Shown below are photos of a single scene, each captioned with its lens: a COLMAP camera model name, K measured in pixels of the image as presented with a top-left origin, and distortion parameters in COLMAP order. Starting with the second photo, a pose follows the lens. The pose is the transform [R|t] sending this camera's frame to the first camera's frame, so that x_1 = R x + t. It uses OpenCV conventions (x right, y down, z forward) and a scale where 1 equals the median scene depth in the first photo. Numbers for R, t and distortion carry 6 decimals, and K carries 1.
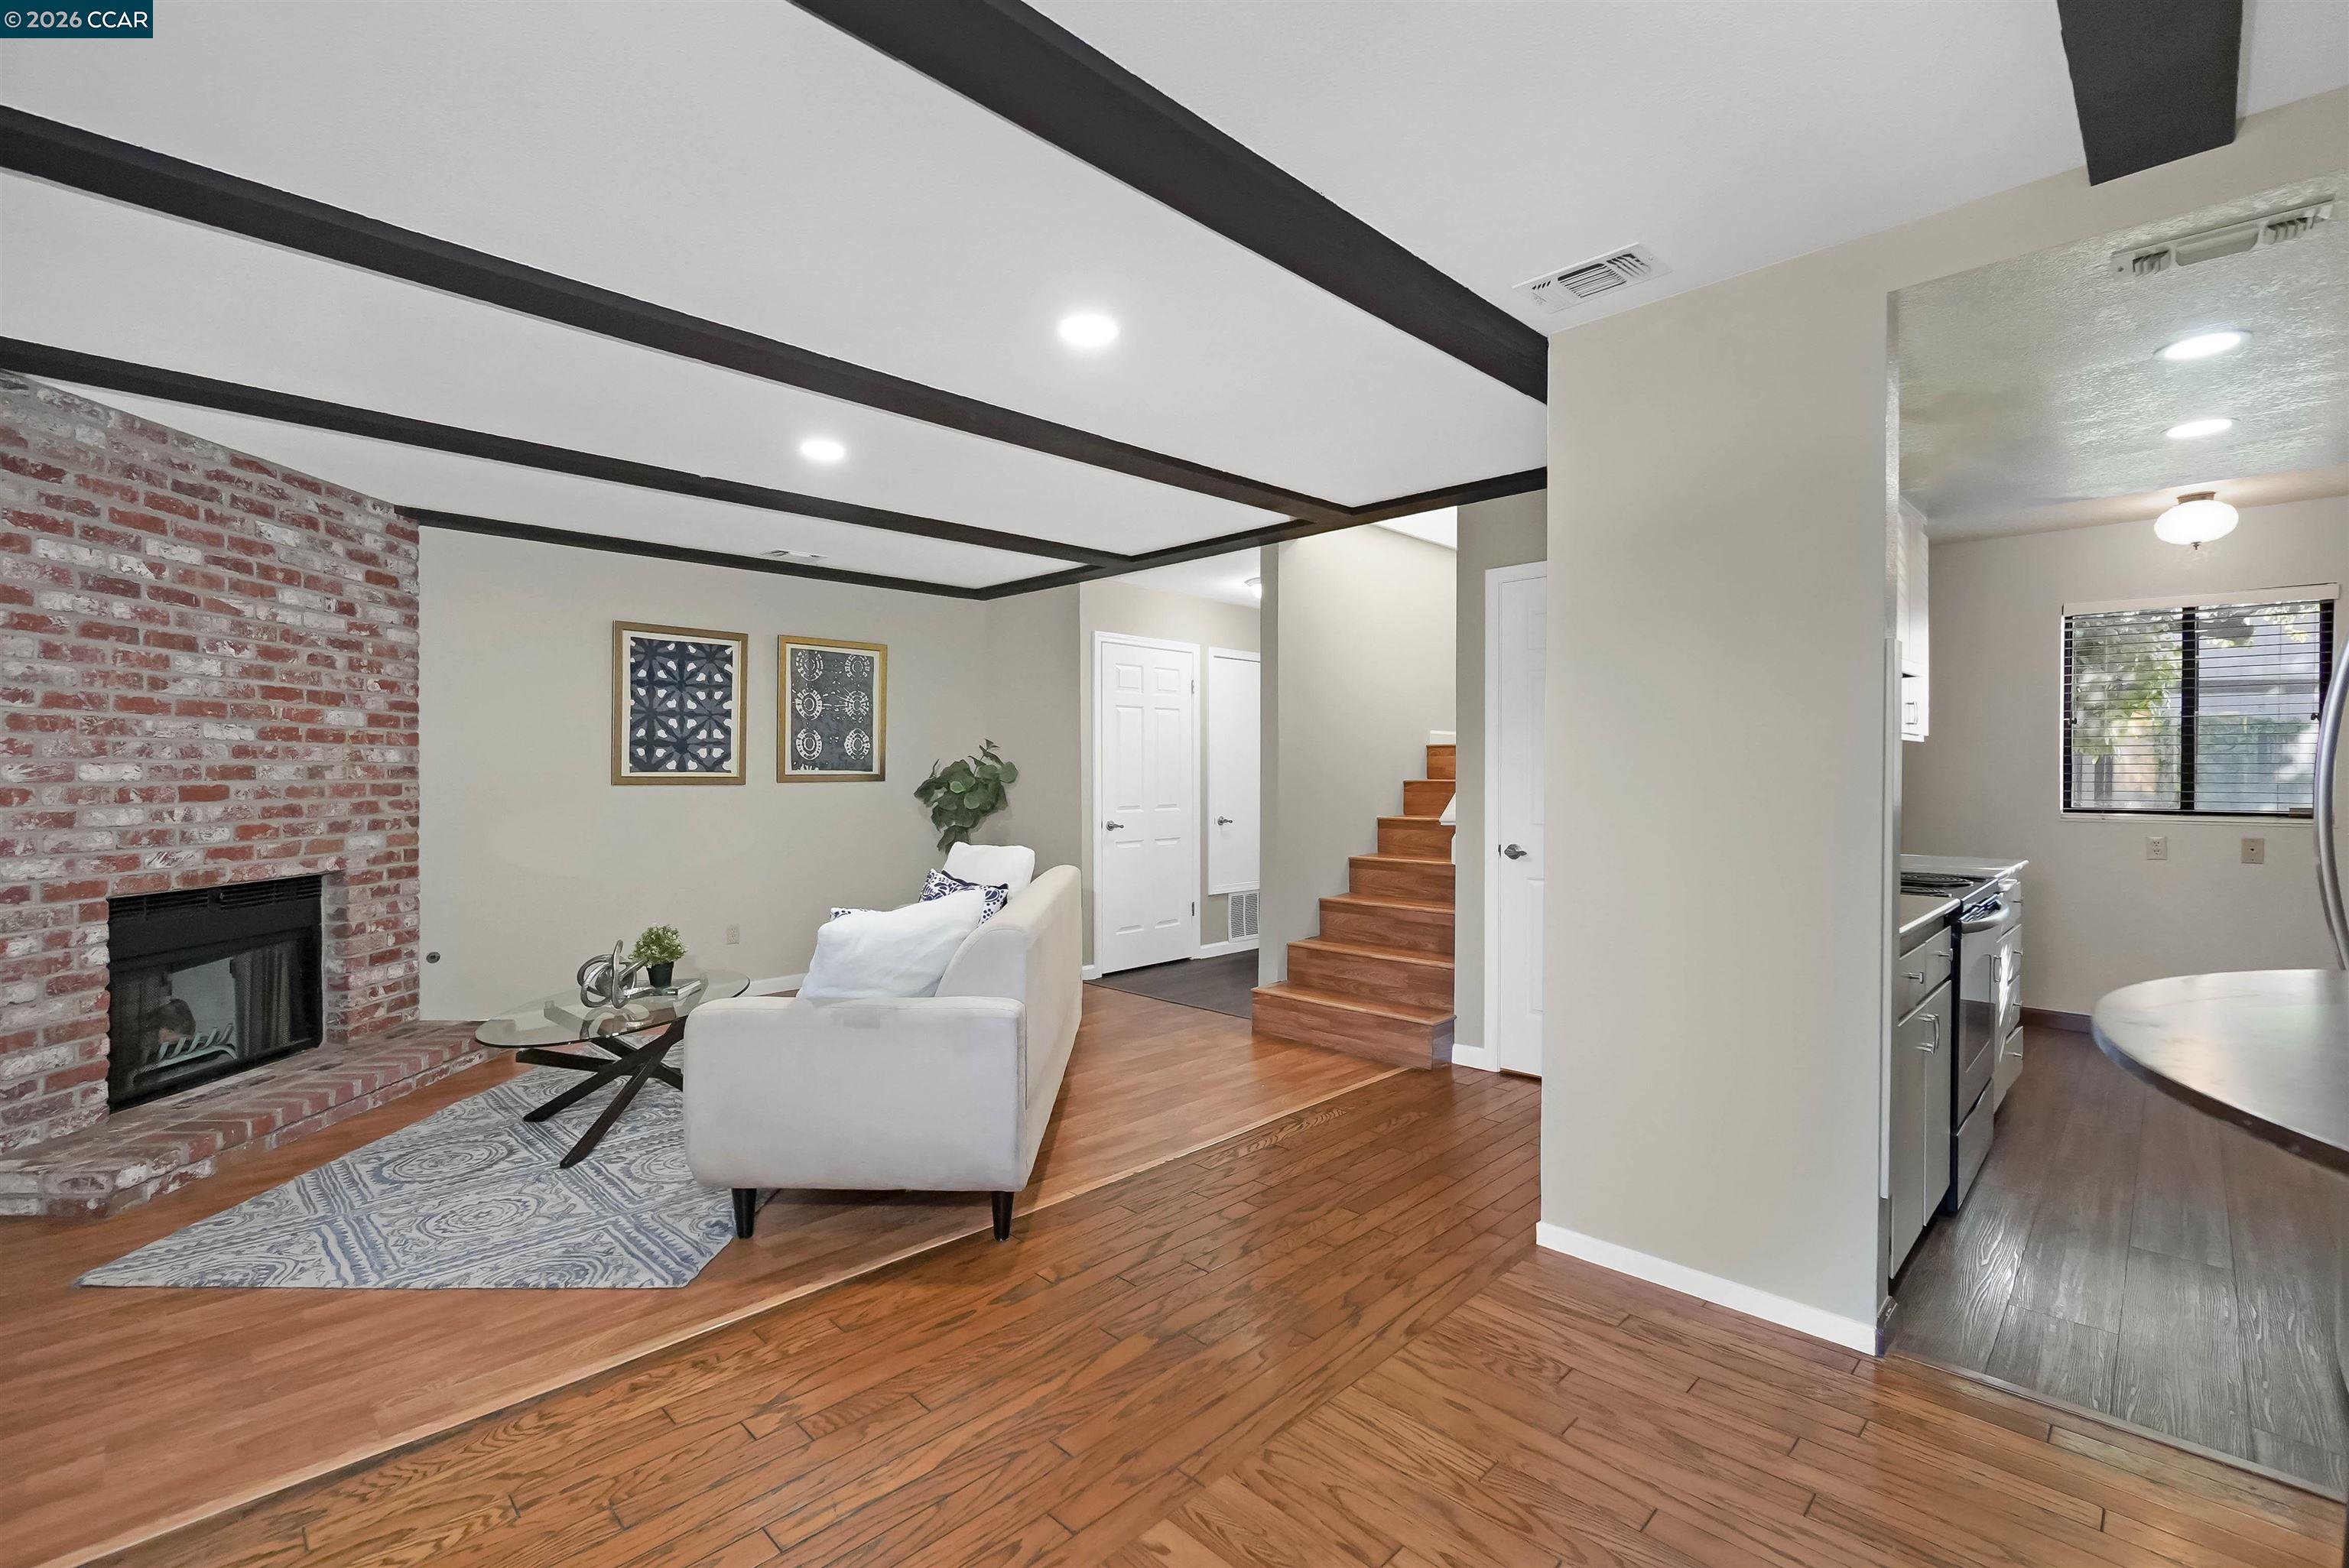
lens RADIAL K [[1032.8, 0, 1159.1], [0, 1032.8, 783.2], [0, 0, 1]] dist [0.001978, 0.000226]
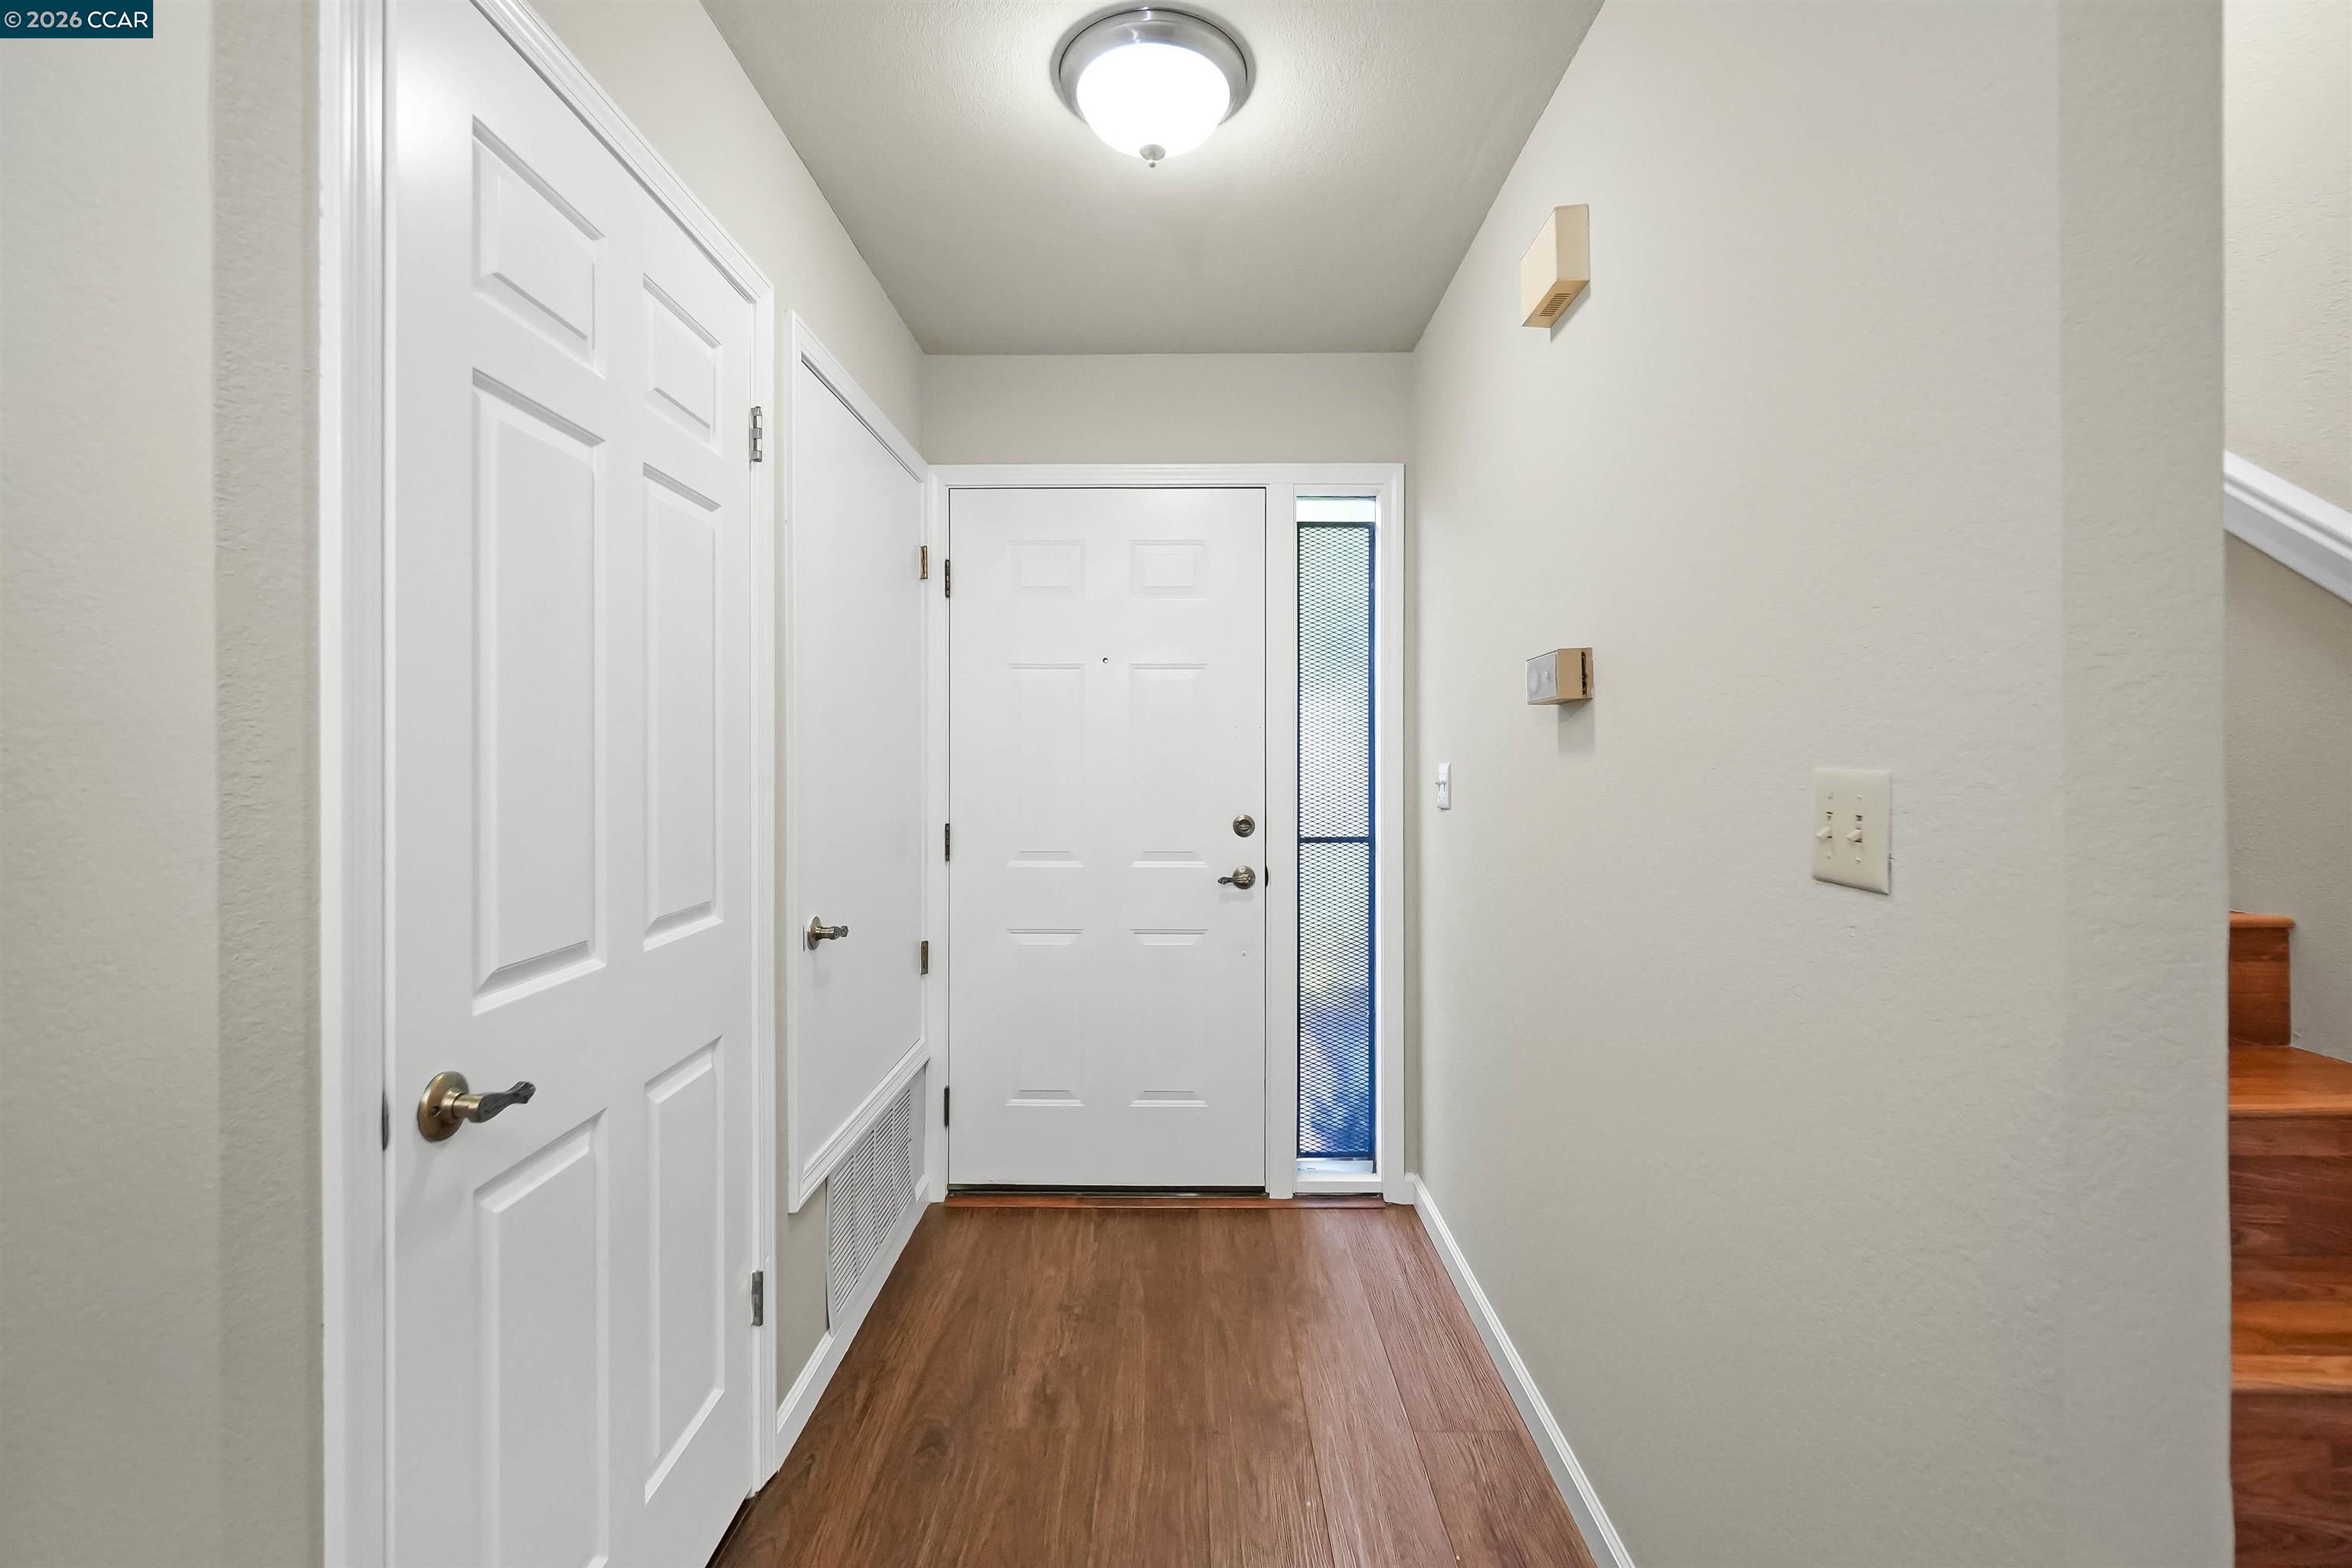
lens RADIAL K [[1025.4, 0, 1173.0], [0, 1025.4, 759.5], [0, 0, 1]] dist [-0.000508, 0.000140]
pose [[0.715577, -0.002540, 0.698529, -0.132356], [0.007573, 0.999963, -0.004122, -0.020335], [-0.698493, 0.008240, 0.715570, 1.387358]]
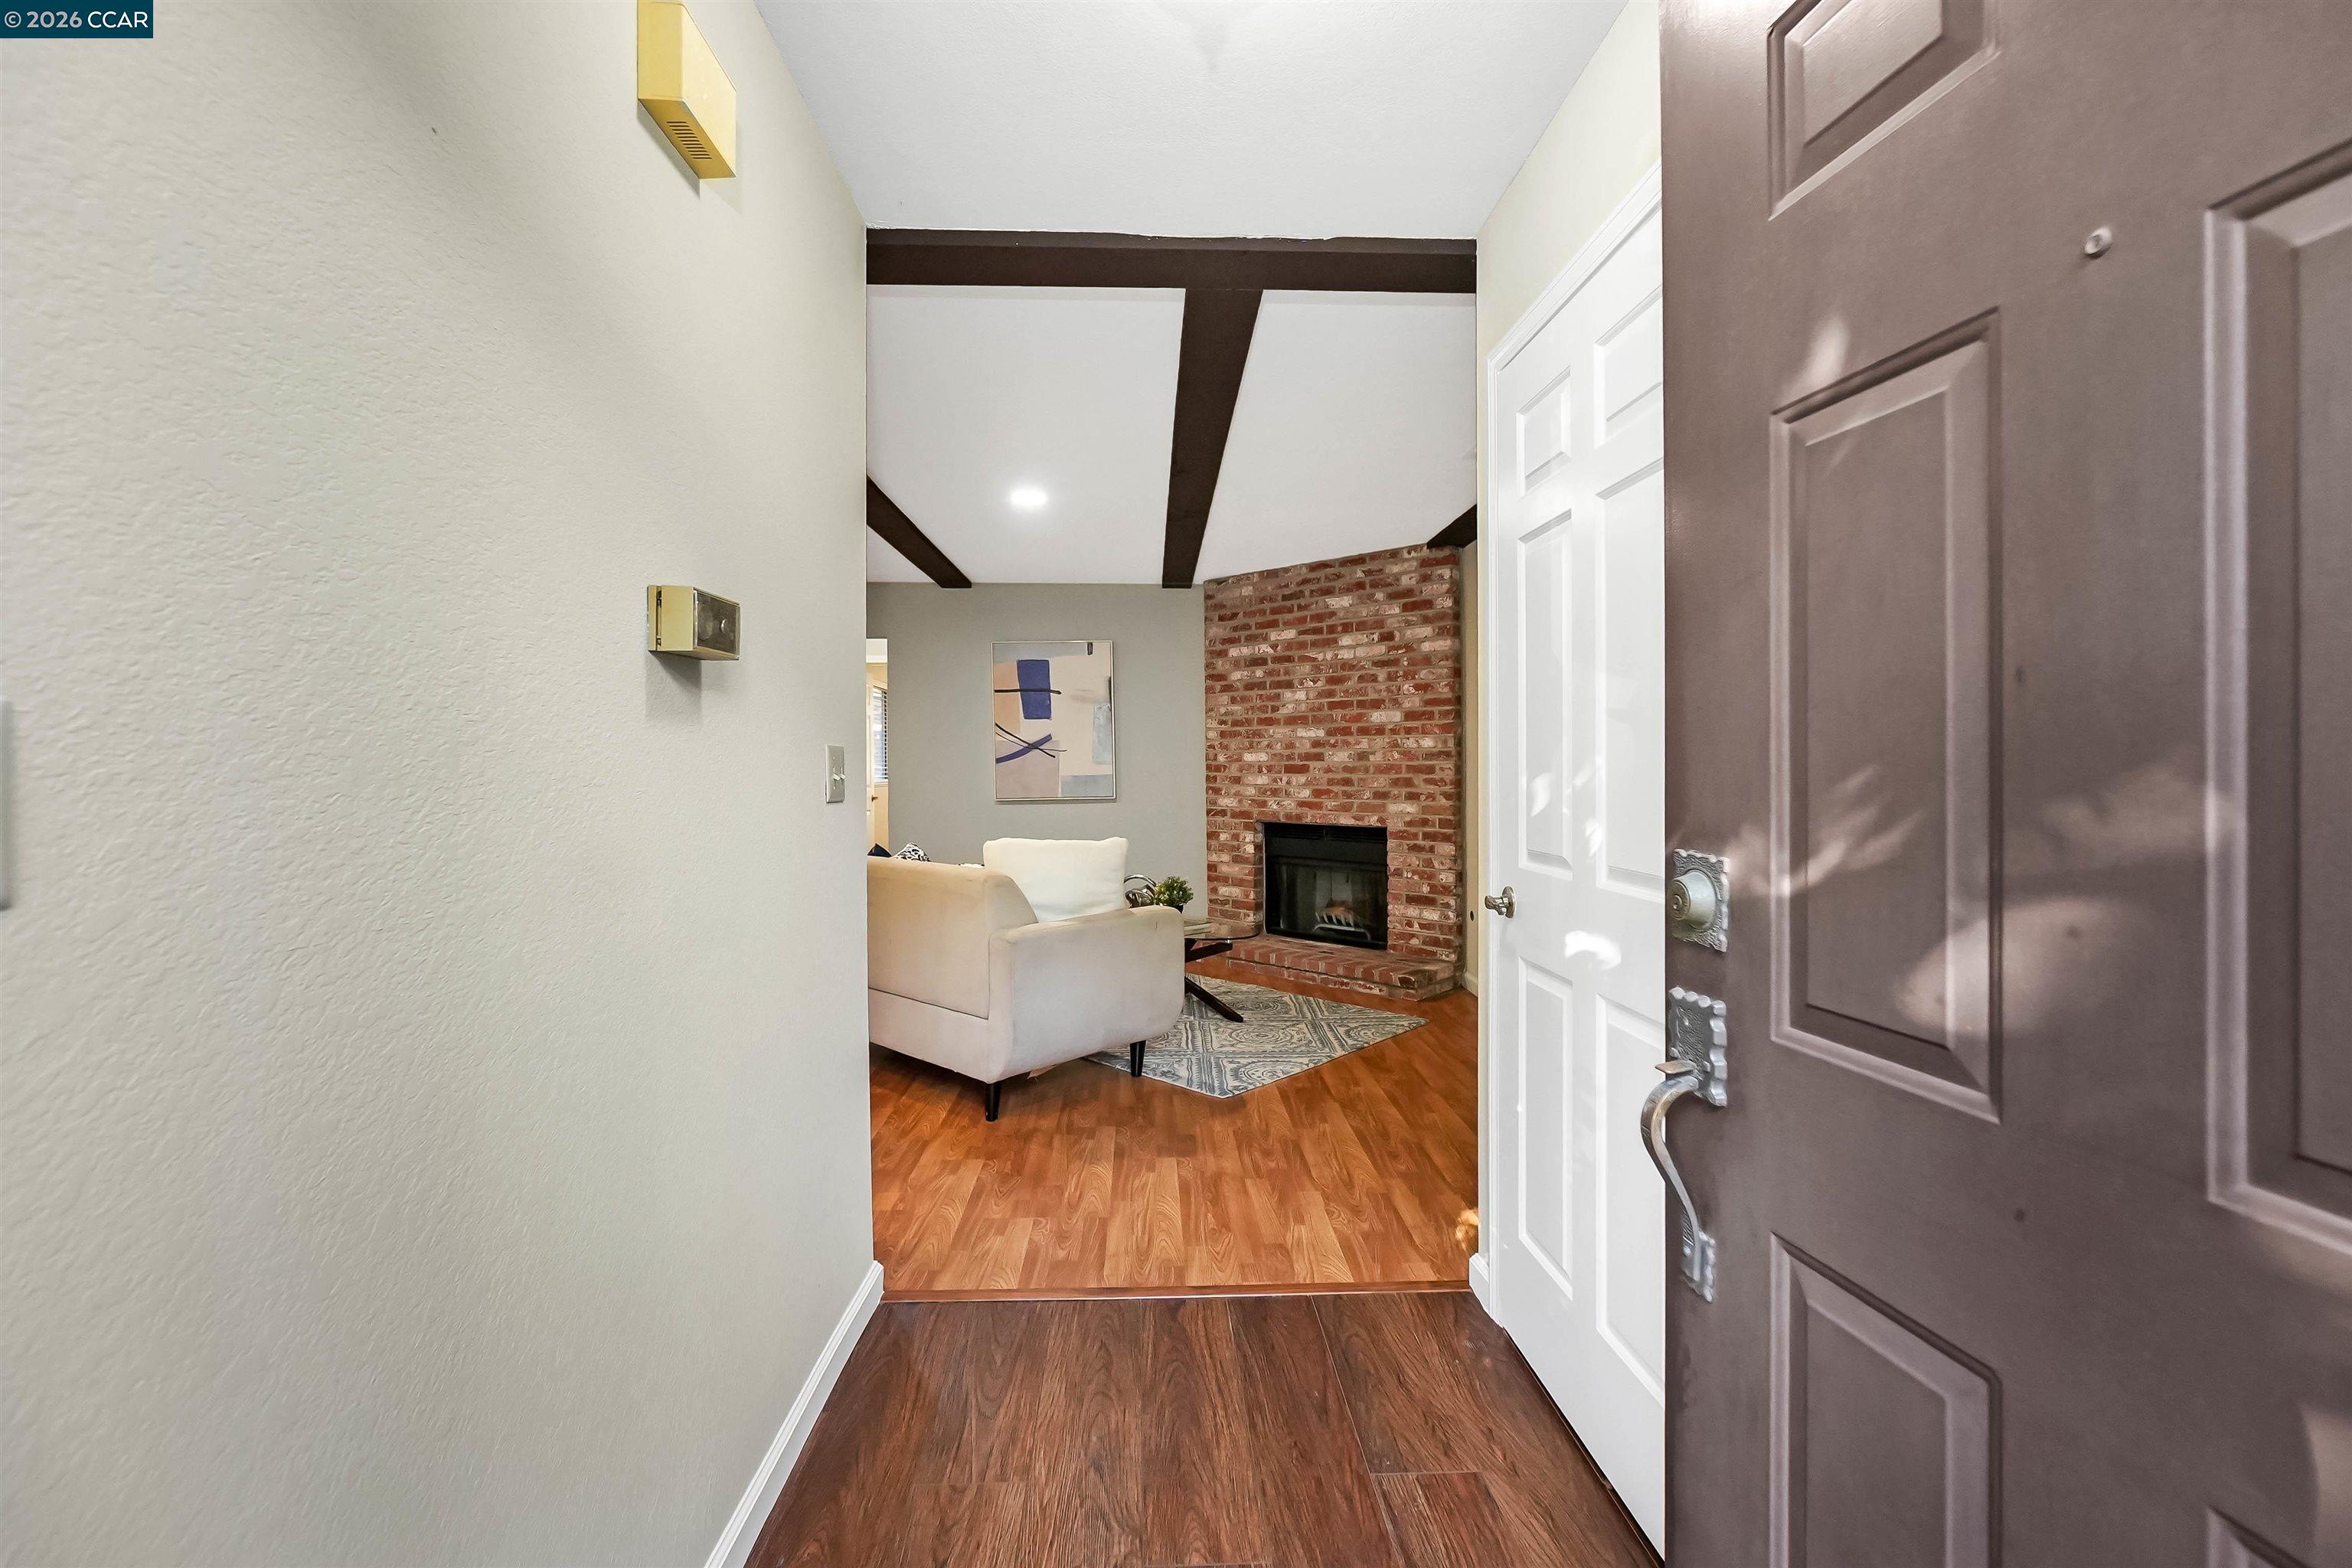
lens RADIAL K [[1025.4, 0, 1173.0], [0, 1025.4, 759.5], [0, 0, 1]] dist [-0.000508, 0.000140]
pose [[-0.678461, -0.000749, -0.734636, 0.462535], [-0.004898, 0.999982, 0.003503, -0.010267], [0.734621, 0.005975, -0.678452, 1.942161]]
